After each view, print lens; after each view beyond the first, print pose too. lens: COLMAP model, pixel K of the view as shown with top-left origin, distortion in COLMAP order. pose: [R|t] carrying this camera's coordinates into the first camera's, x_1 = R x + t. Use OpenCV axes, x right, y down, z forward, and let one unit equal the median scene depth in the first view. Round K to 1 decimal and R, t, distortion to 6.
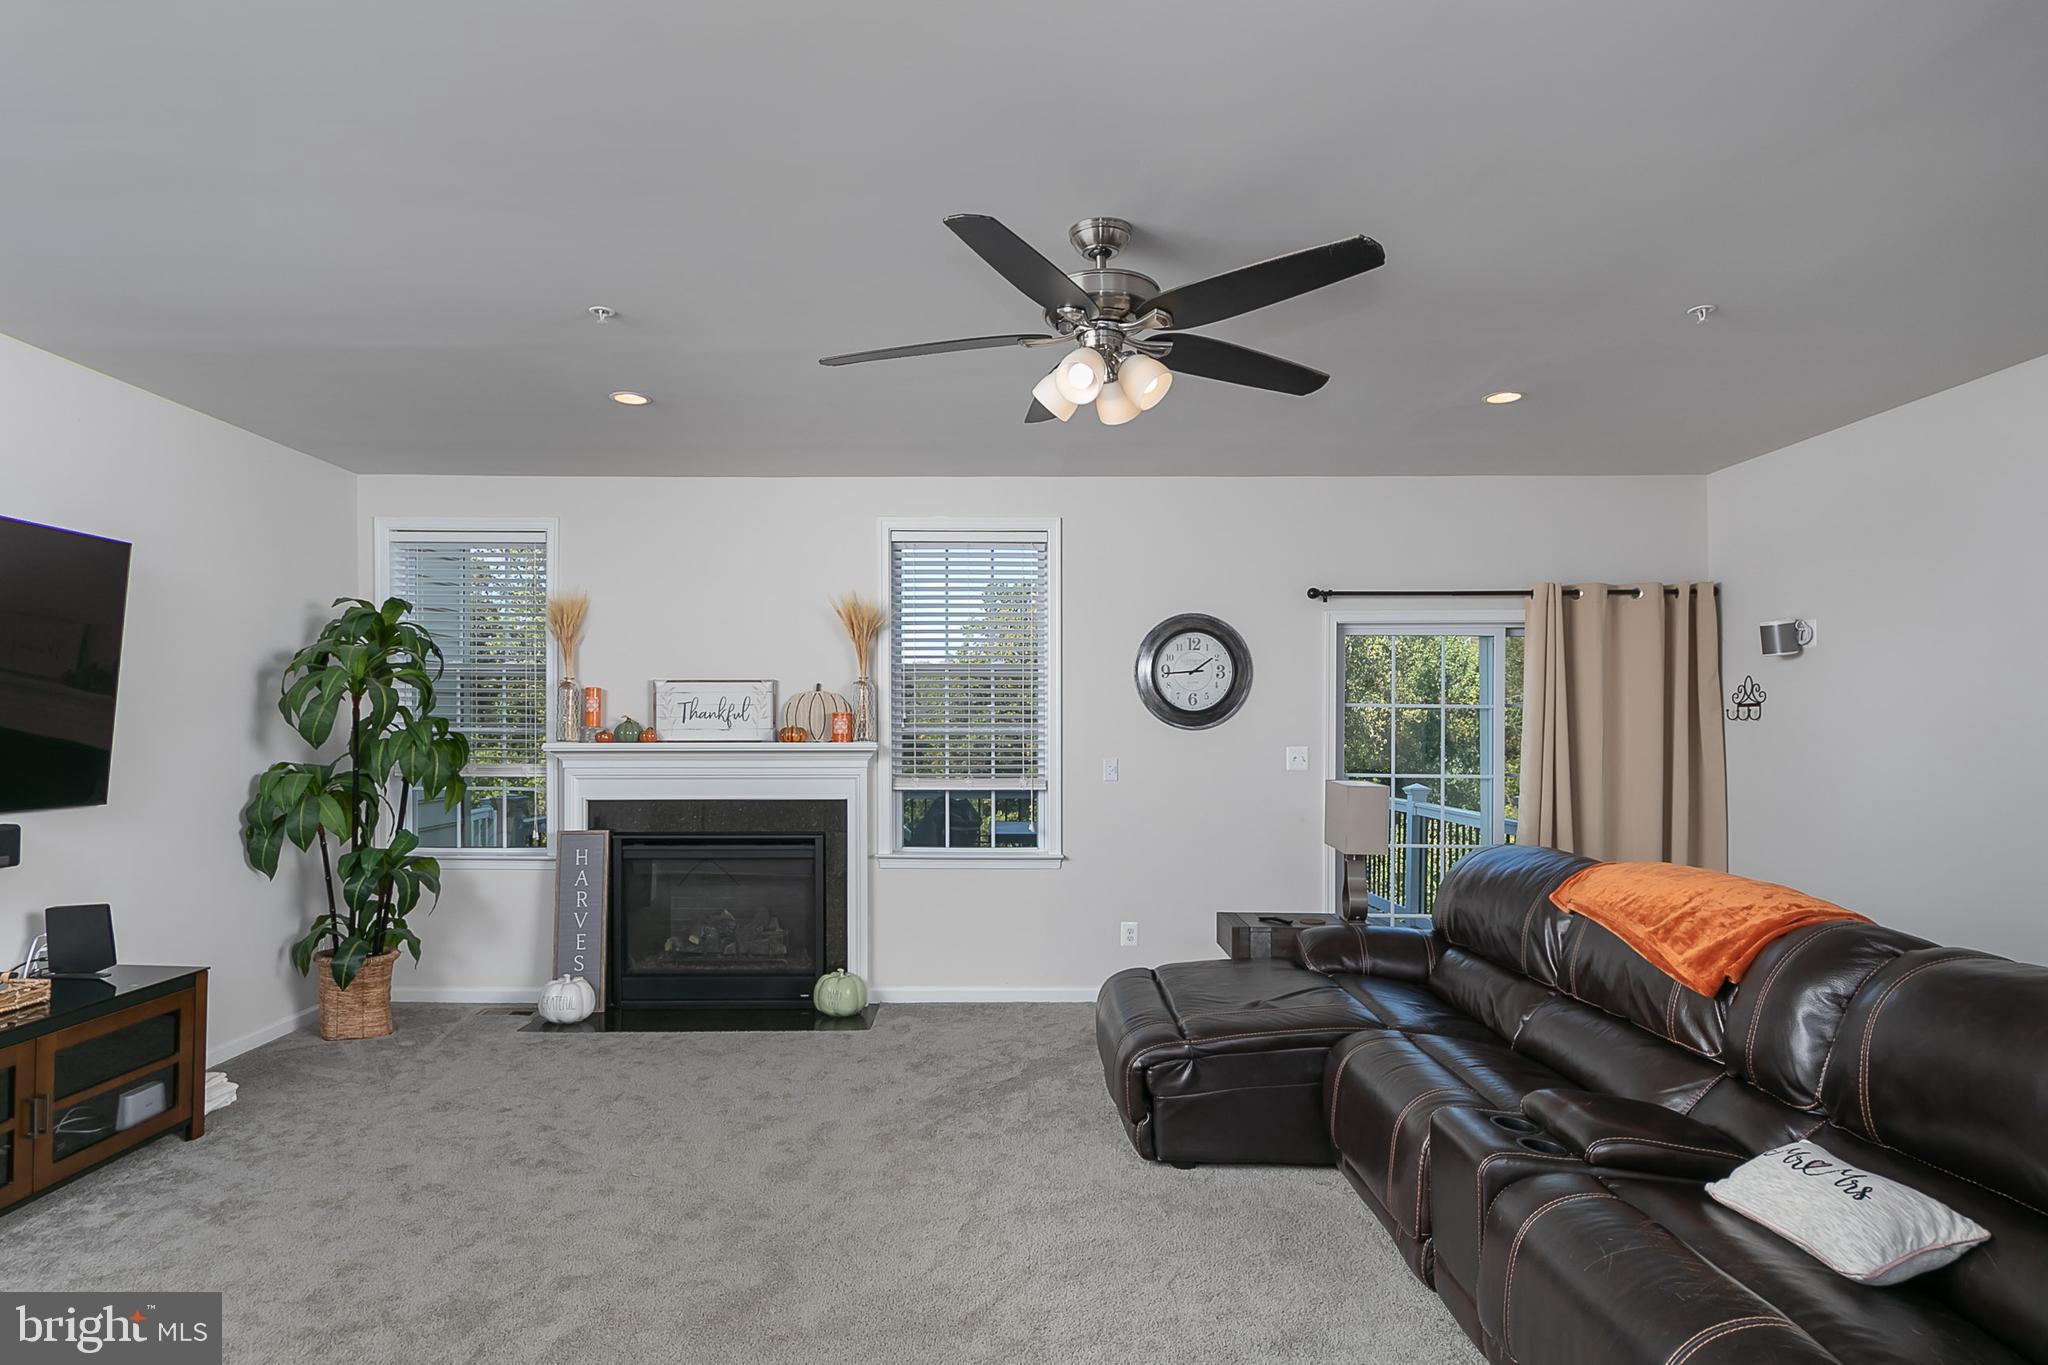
lens RADIAL K [[1109.4, 0, 1028.8], [0, 1109.4, 721.1], [0, 0, 1]] dist [0.001258, 0.000085]
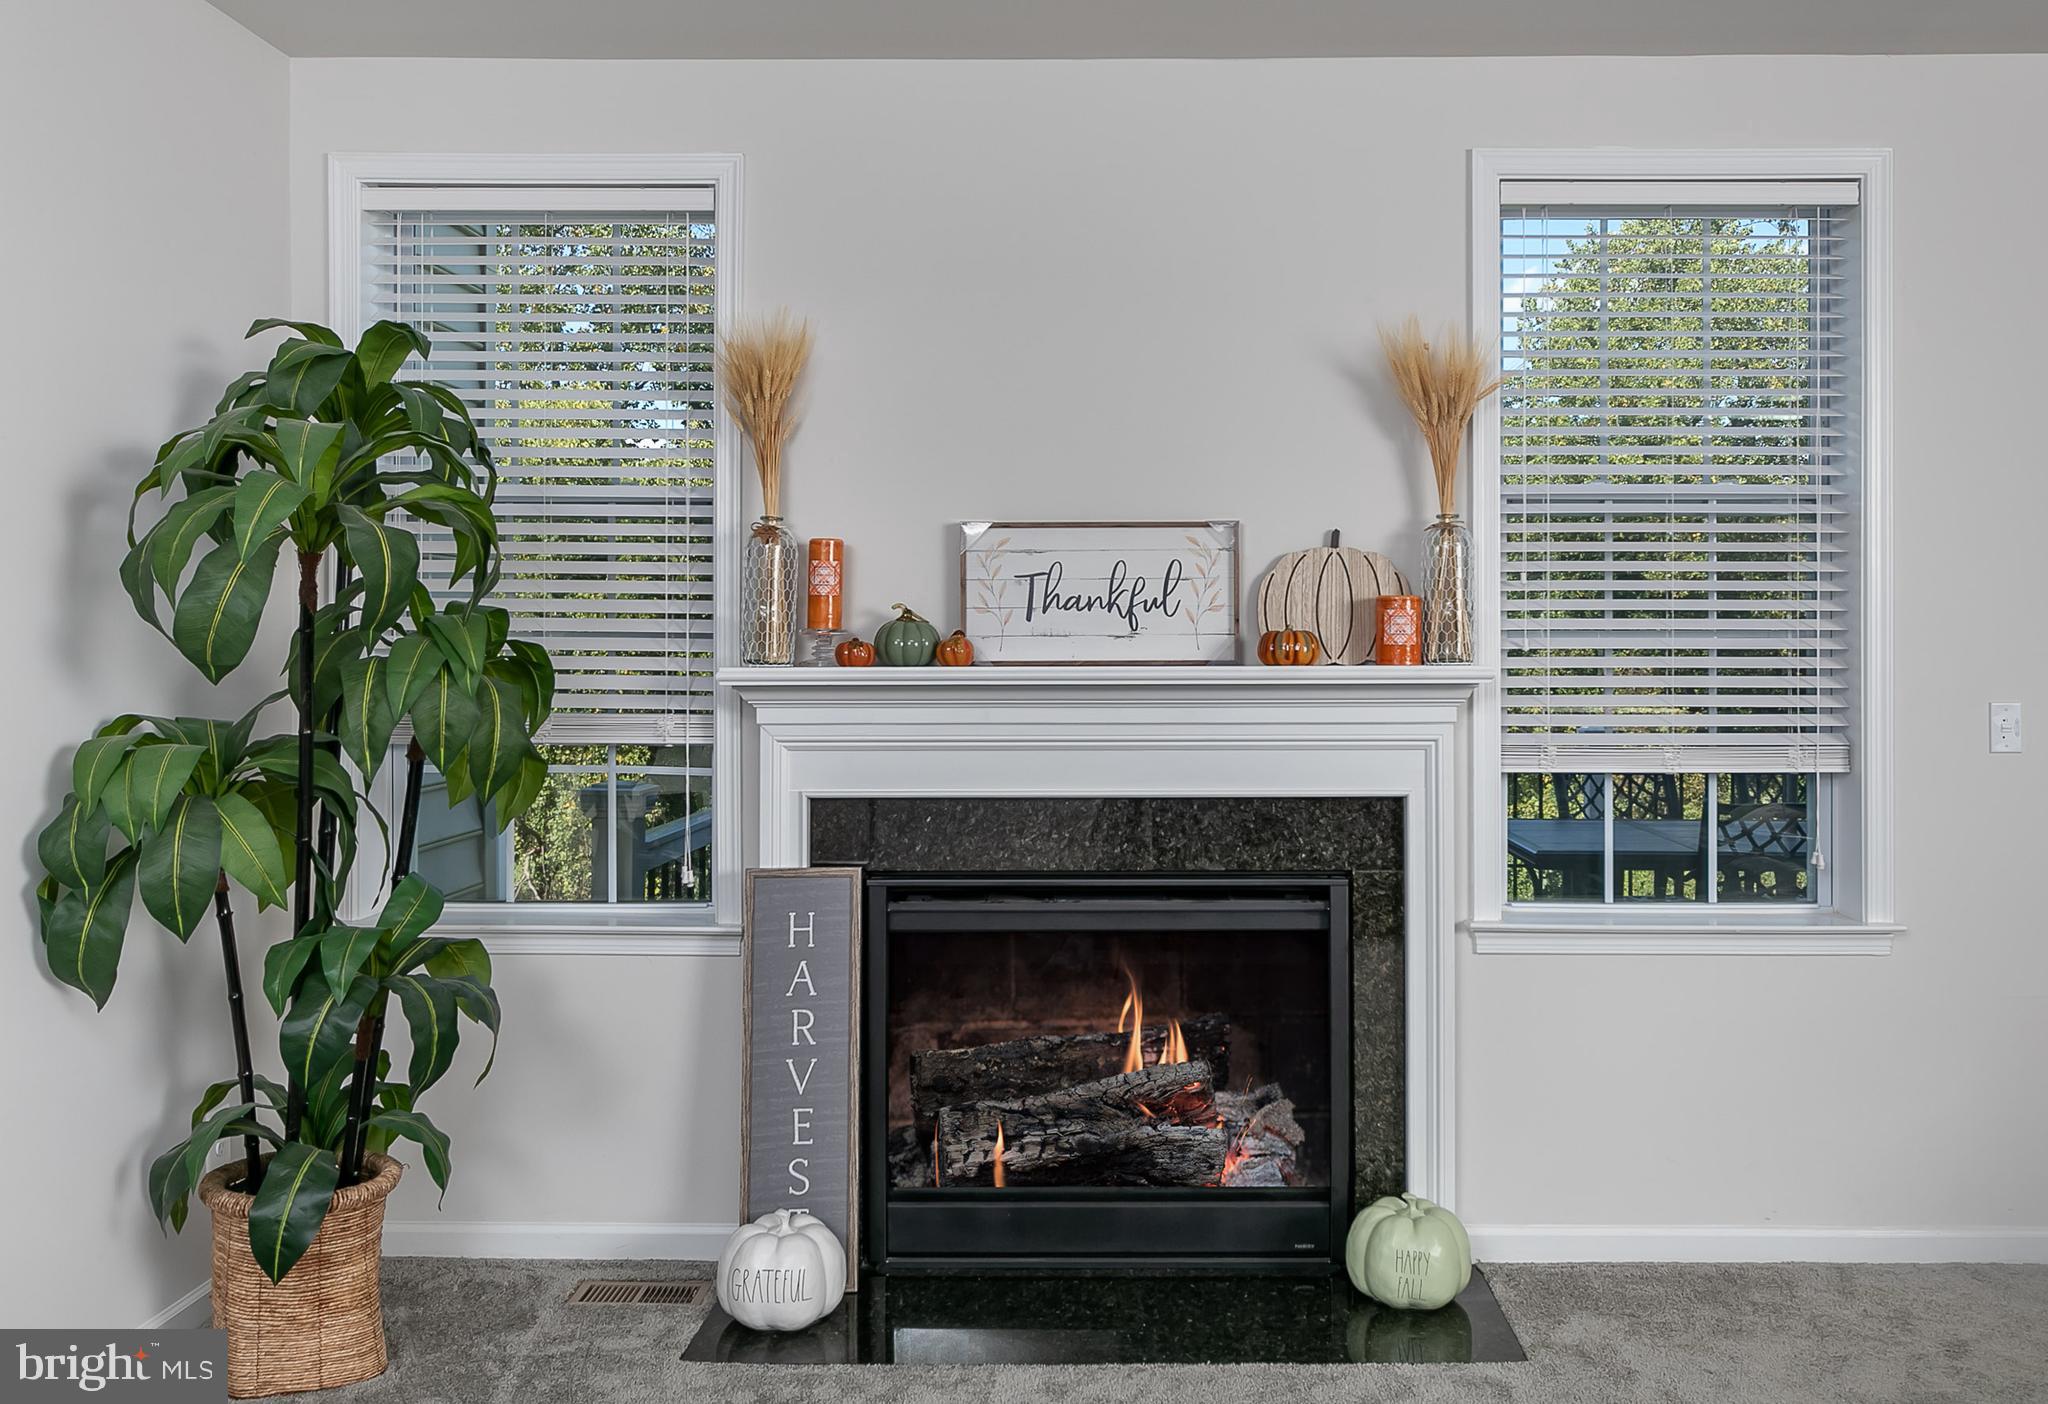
lens RADIAL K [[1617.2, 0, 1131.4], [0, 1617.2, 630.8], [0, 0, 1]] dist [-0.000186, 0.006193]
pose [[0.999879, -0.001870, -0.015411, -0.282143], [0.001821, 0.999993, -0.003225, 0.008347], [0.015417, 0.003197, 0.999876, 0.394100]]
